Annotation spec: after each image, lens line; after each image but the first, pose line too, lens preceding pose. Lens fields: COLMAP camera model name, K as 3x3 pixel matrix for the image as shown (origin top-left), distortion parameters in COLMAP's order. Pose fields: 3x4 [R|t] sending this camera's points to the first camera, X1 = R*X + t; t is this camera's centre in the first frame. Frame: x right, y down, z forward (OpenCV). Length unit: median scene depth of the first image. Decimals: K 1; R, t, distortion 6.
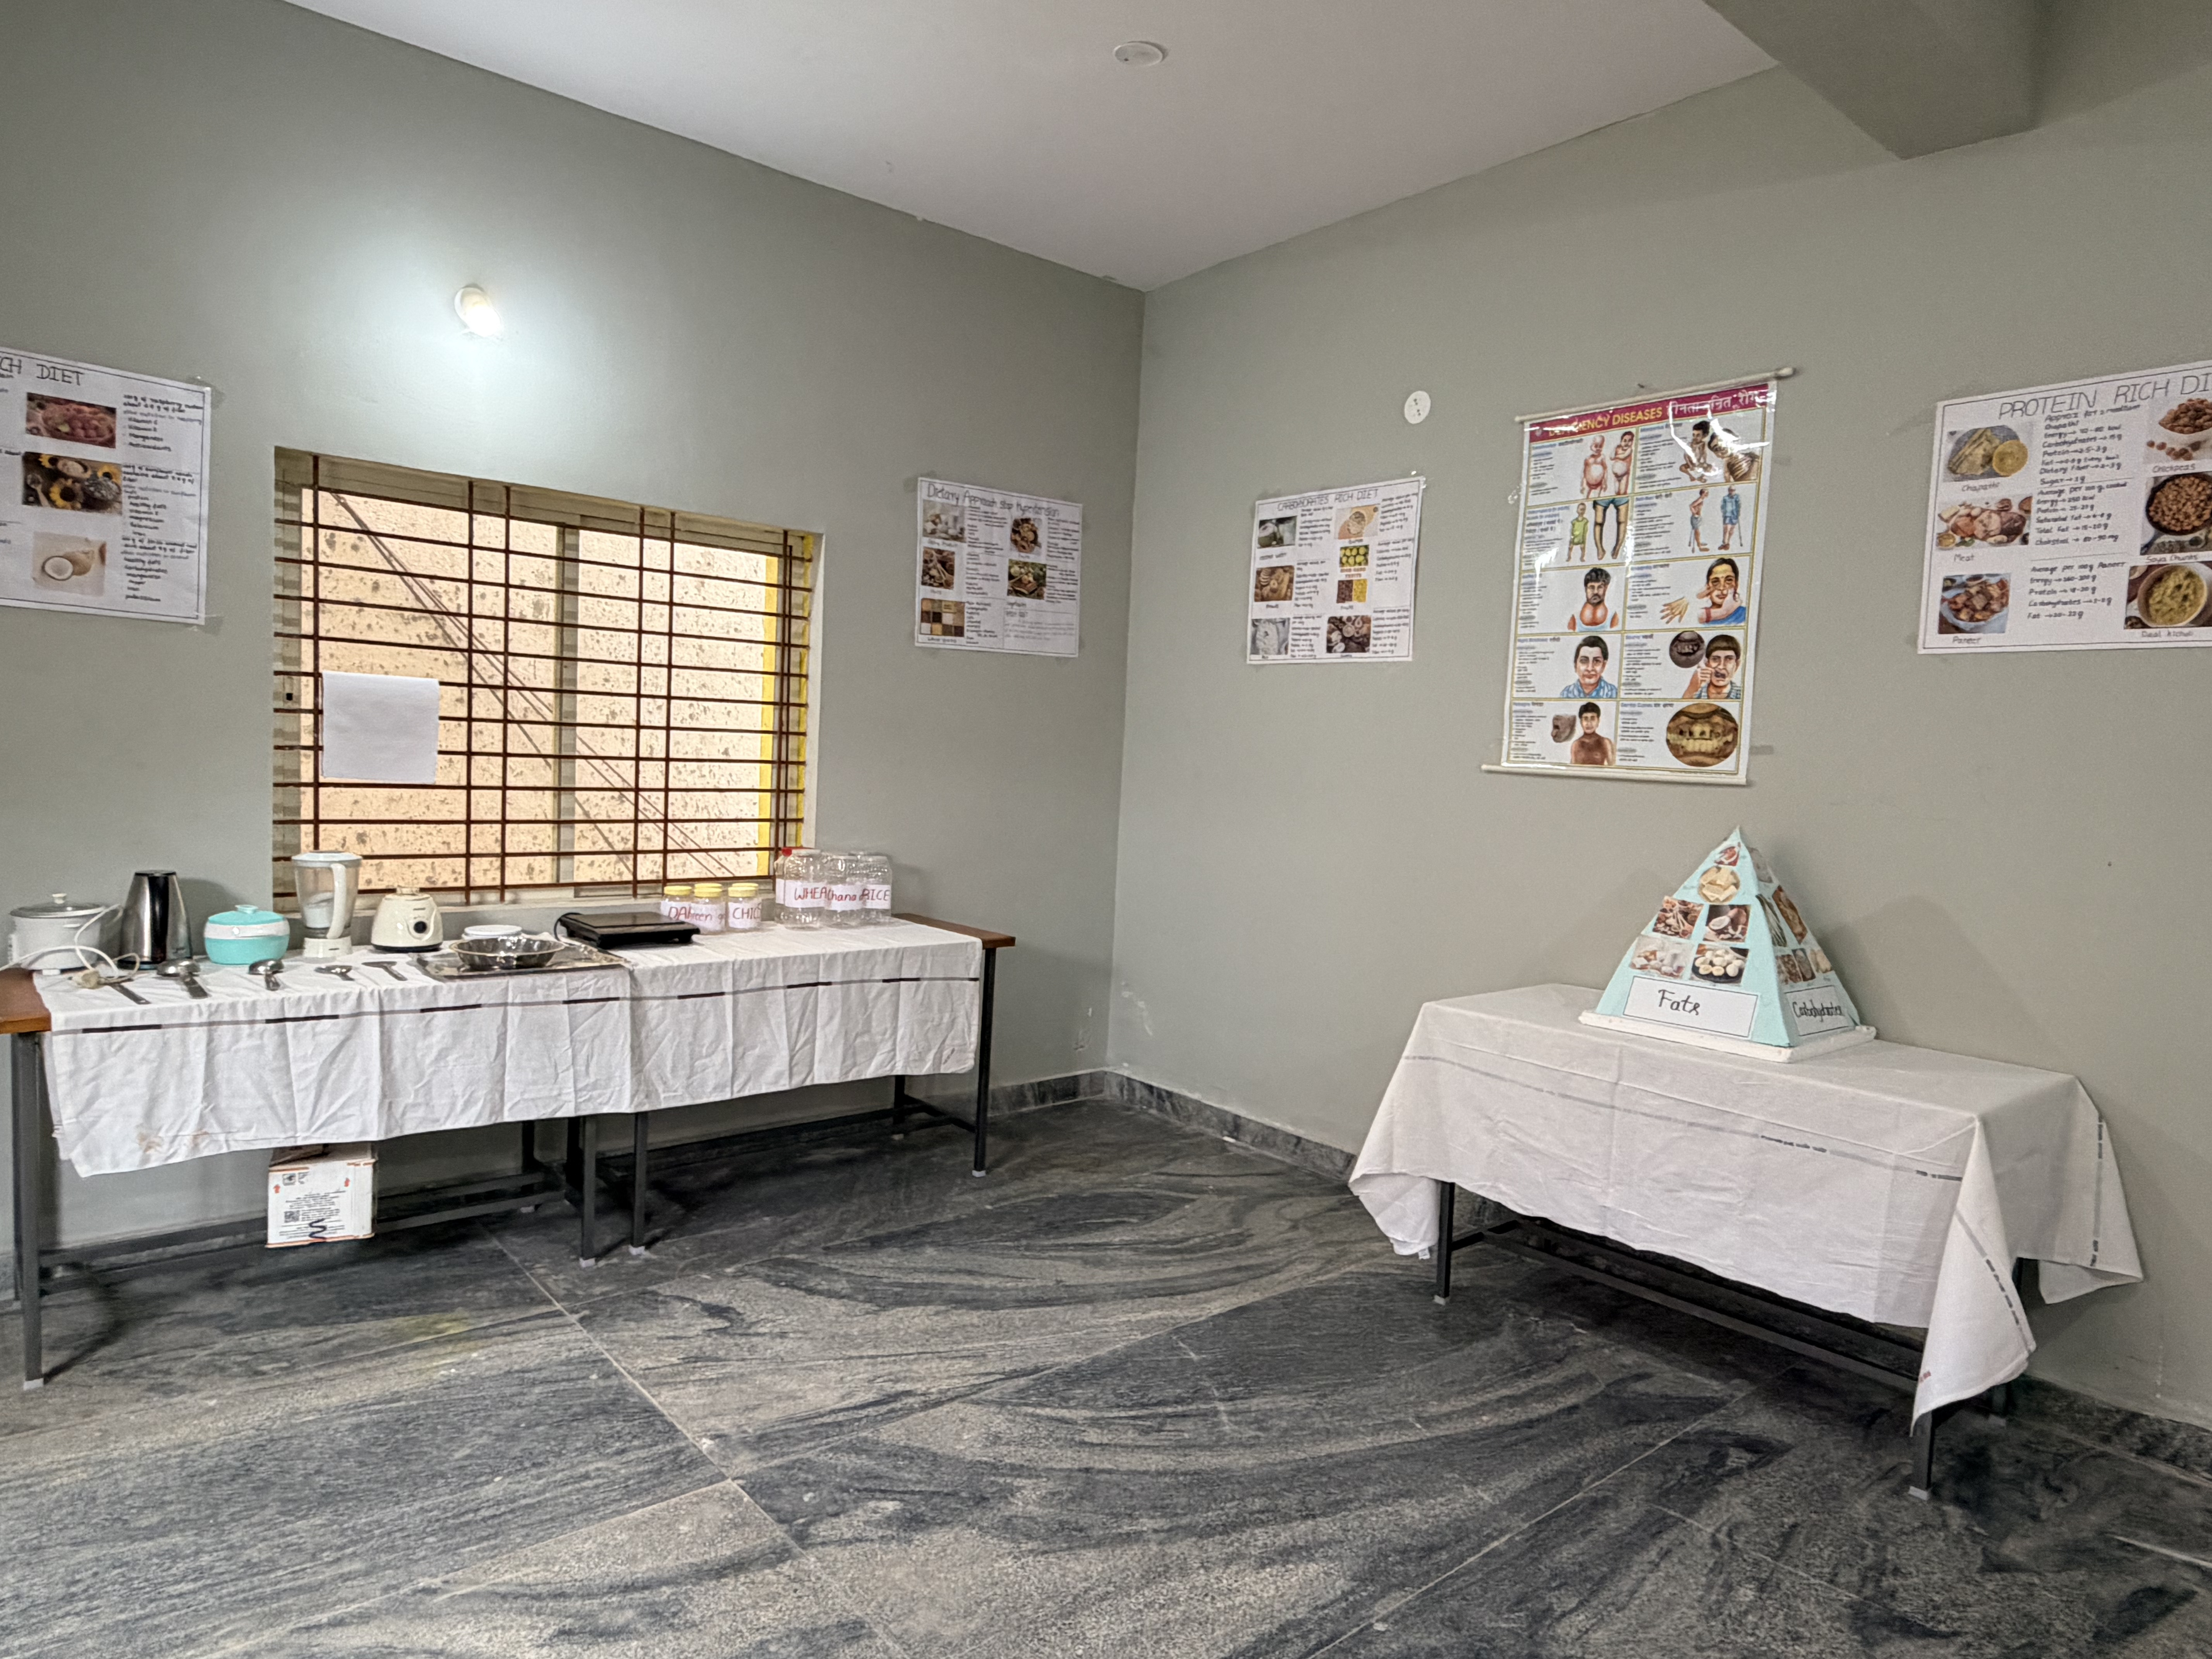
lens RADIAL K [[1345.6, 0, 1108.0], [0, 1345.6, 828.5], [0, 0, 1]] dist [0.001404, -0.001542]
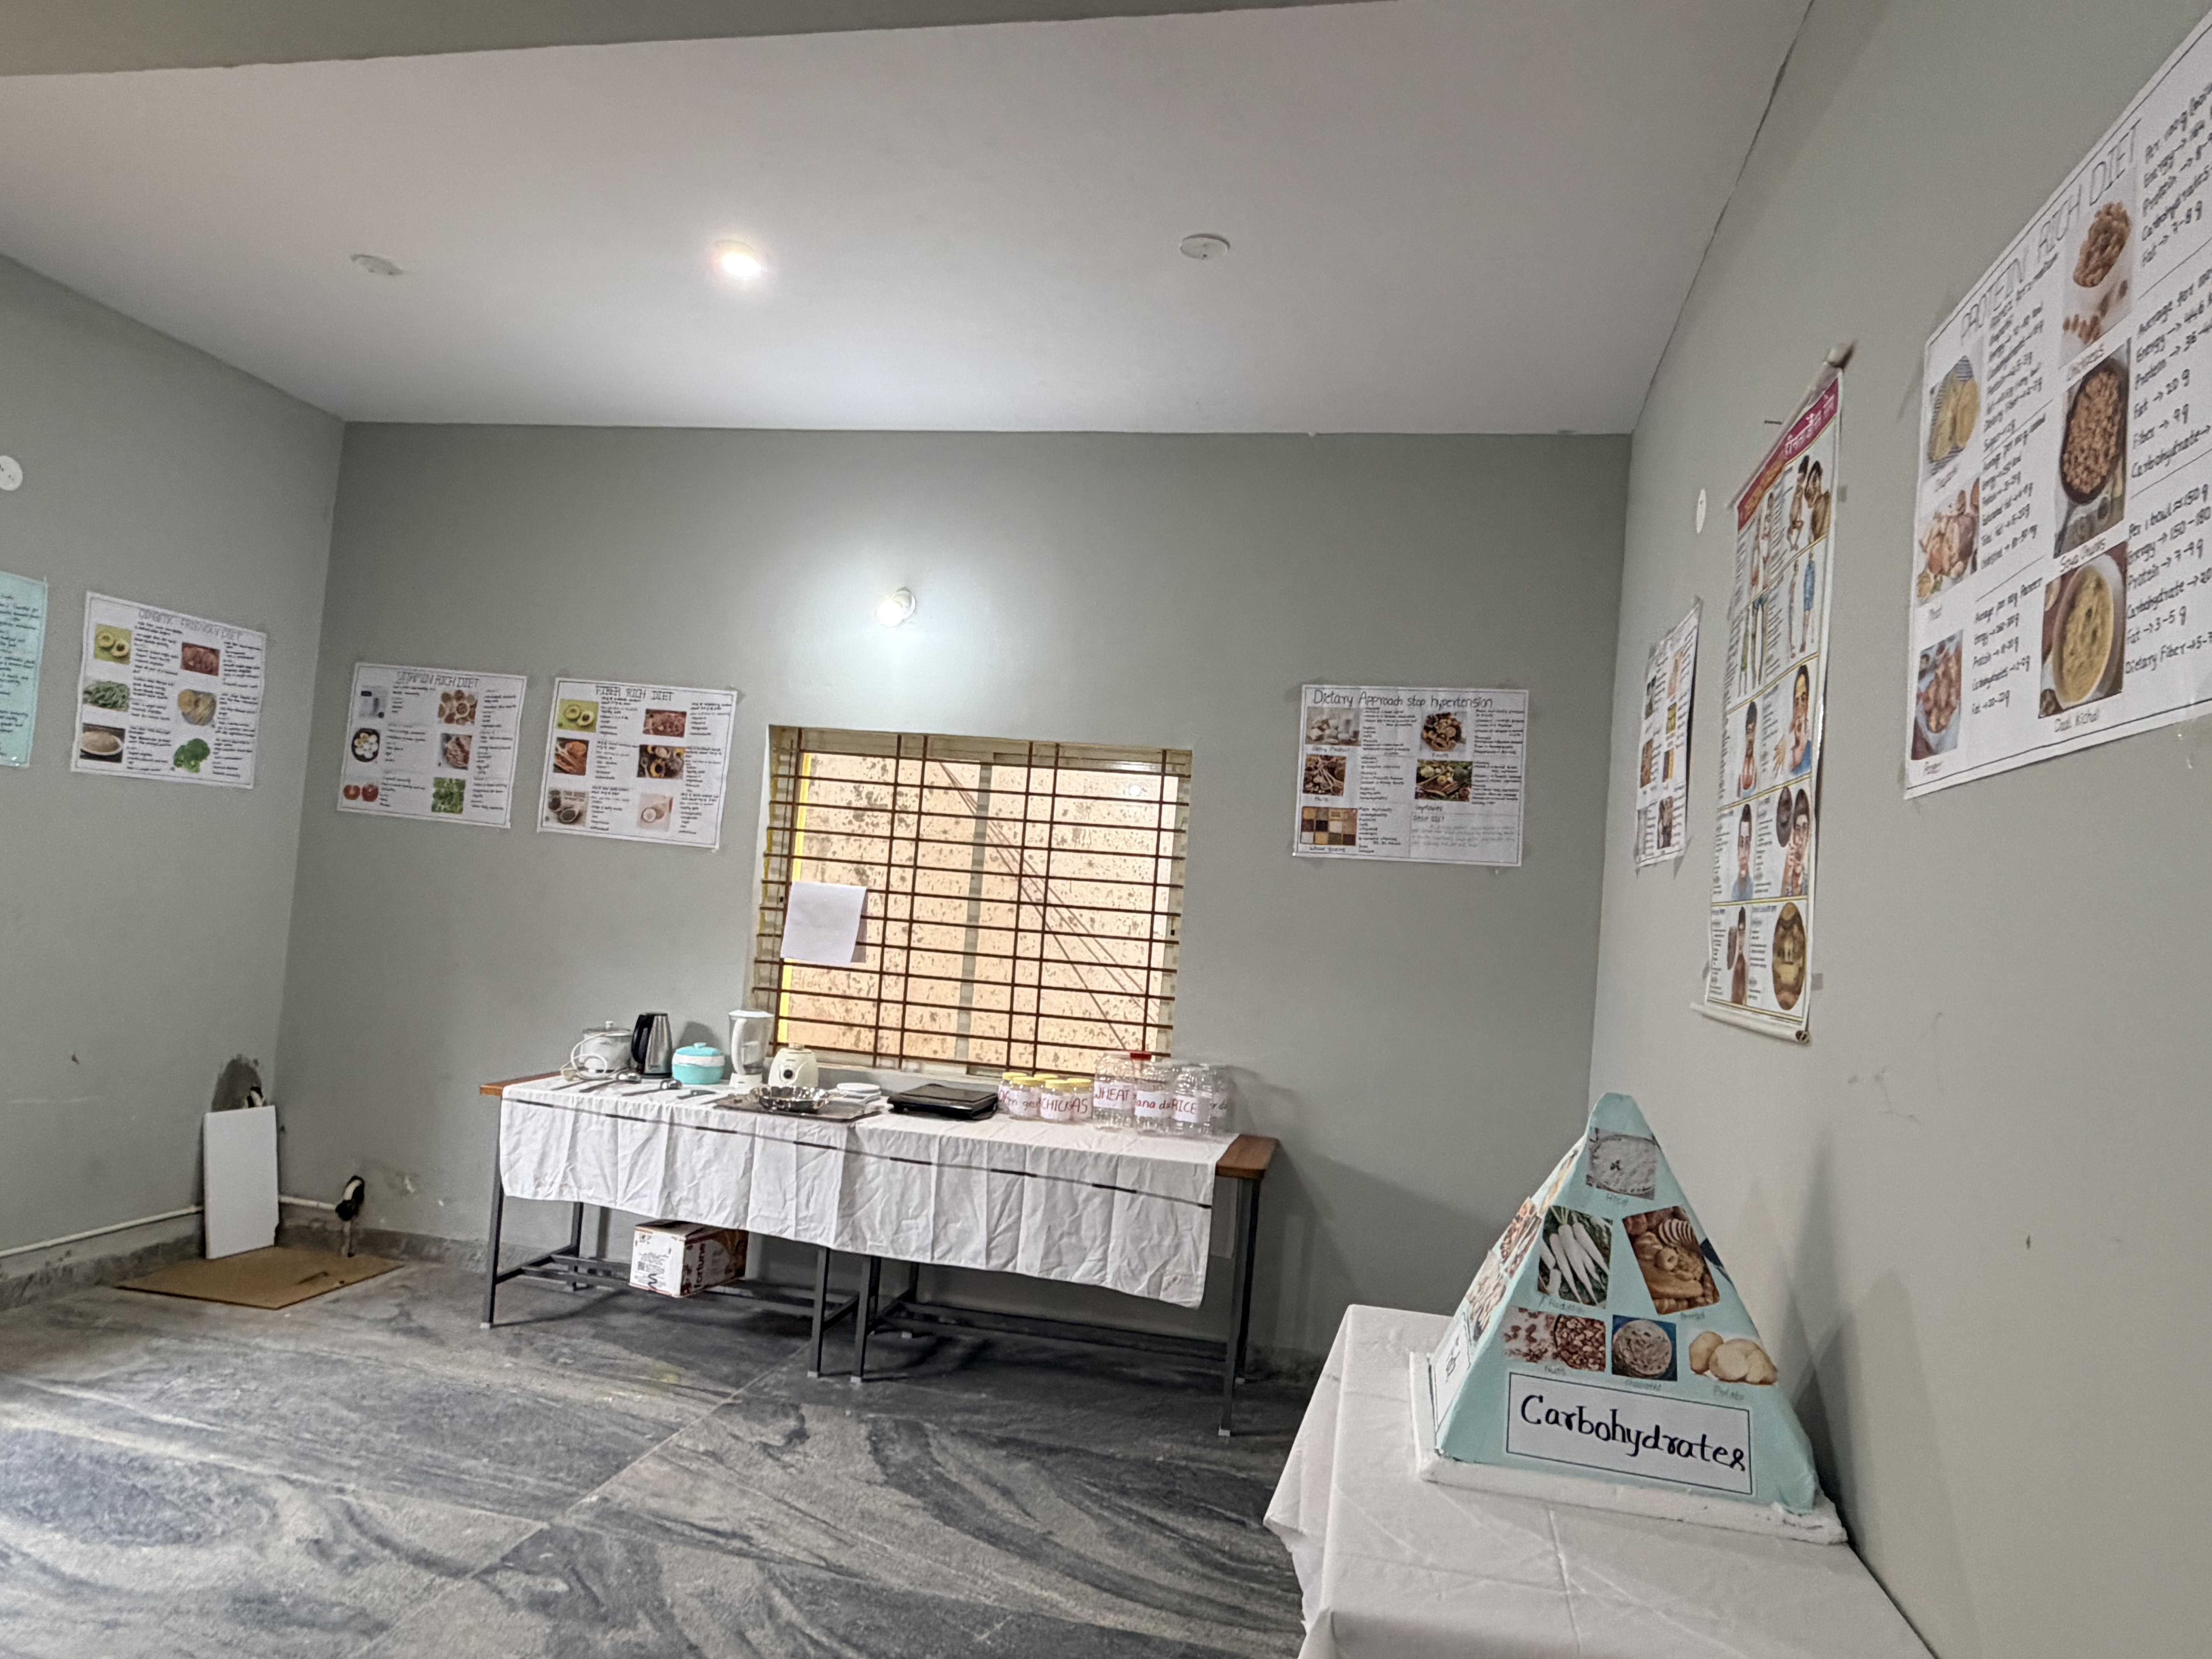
lens RADIAL K [[1409.2, 0, 1105.1], [0, 1409.2, 834.3], [0, 0, 1]] dist [0.000898, 0.000339]
pose [[0.615114, -0.038856, -0.787480, 0.786870], [-0.098876, 0.987098, -0.125939, -0.014901], [0.782214, 0.155330, 0.603336, 0.393966]]
